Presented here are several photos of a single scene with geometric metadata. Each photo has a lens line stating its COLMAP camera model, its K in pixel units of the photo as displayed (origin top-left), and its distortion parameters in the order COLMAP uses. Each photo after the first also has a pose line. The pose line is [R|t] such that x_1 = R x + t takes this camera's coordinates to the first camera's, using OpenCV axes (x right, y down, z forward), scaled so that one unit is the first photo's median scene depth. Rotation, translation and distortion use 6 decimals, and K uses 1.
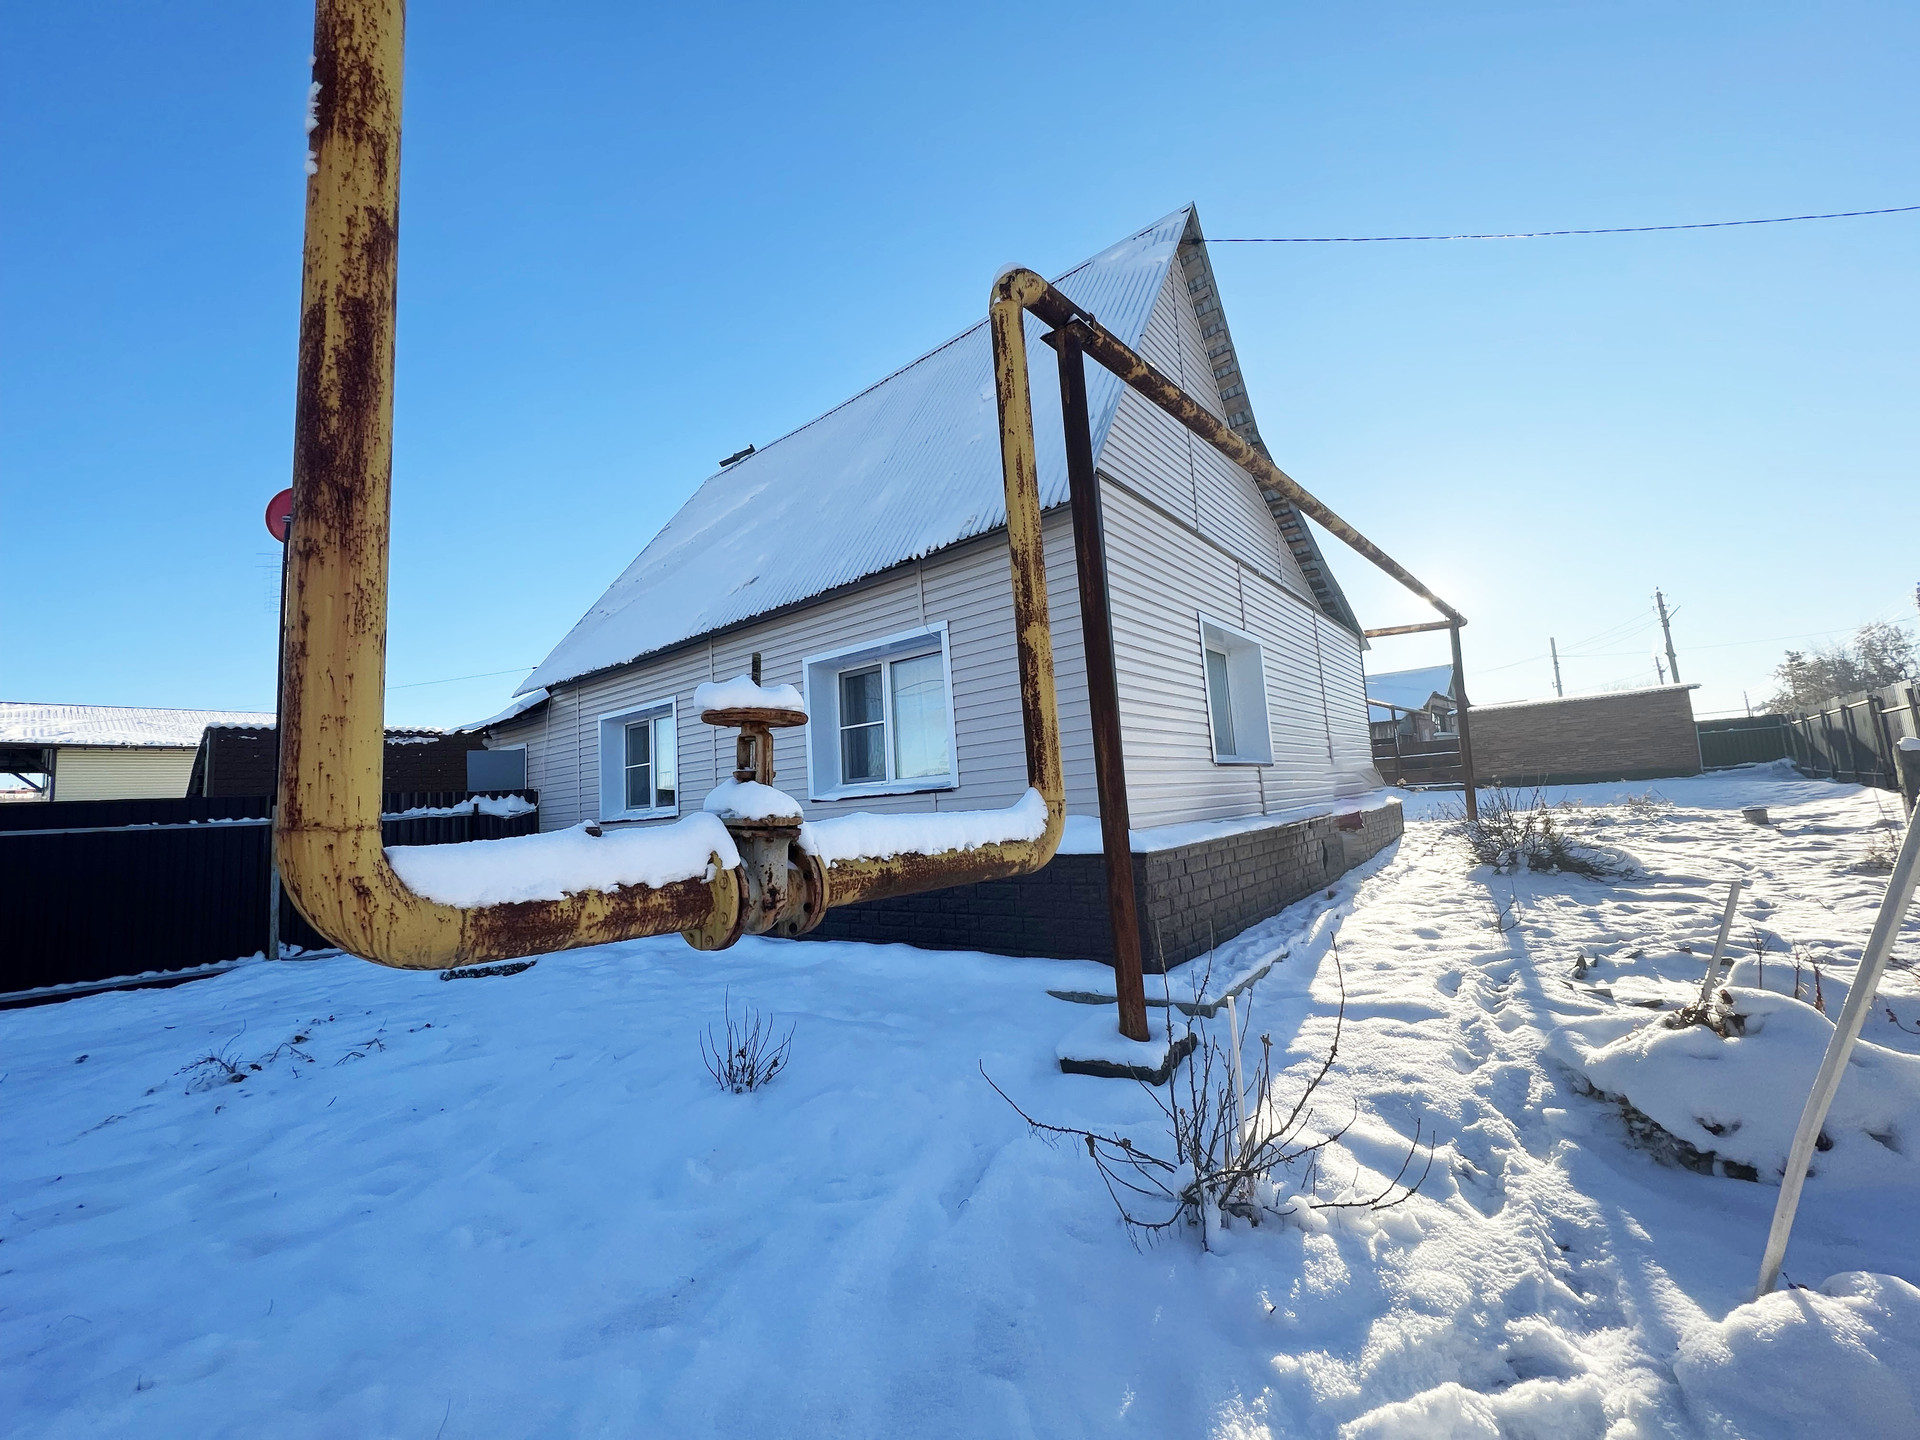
lens RADIAL K [[767.9, 0, 964.0], [0, 767.9, 721.5], [0, 0, 1]] dist [0.000882, -0.000172]
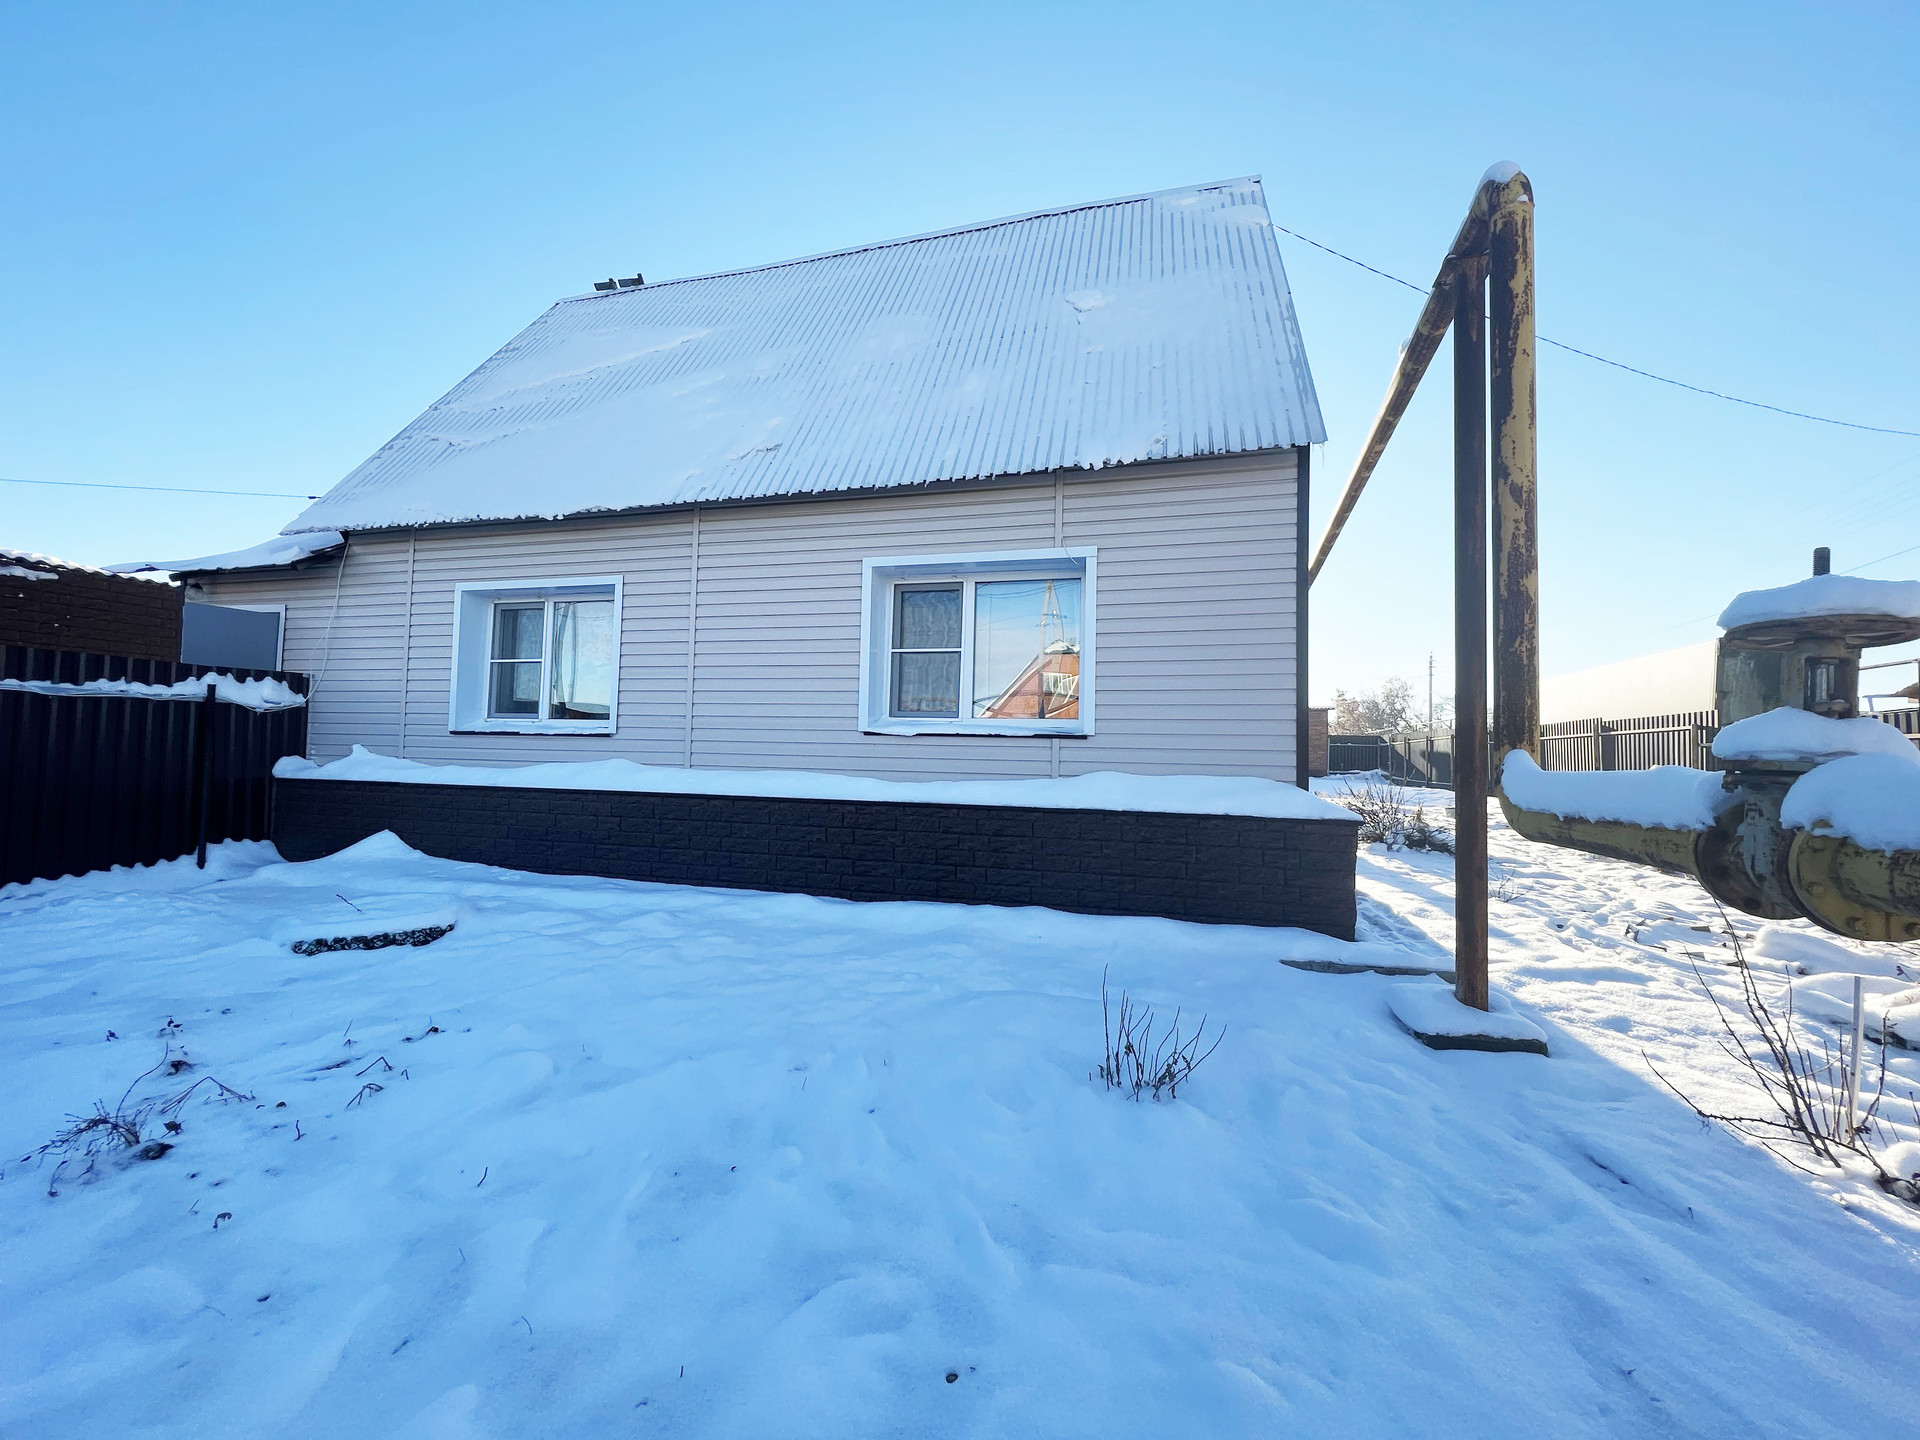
lens RADIAL K [[767.9, 0, 960.2], [0, 767.9, 719.5], [0, 0, 1]] dist [0.000882, -0.000172]
pose [[0.913240, 0.104368, 0.393828, -0.324082], [-0.125283, 0.991734, 0.027698, 0.040410], [-0.387682, -0.074635, 0.918767, 0.153265]]
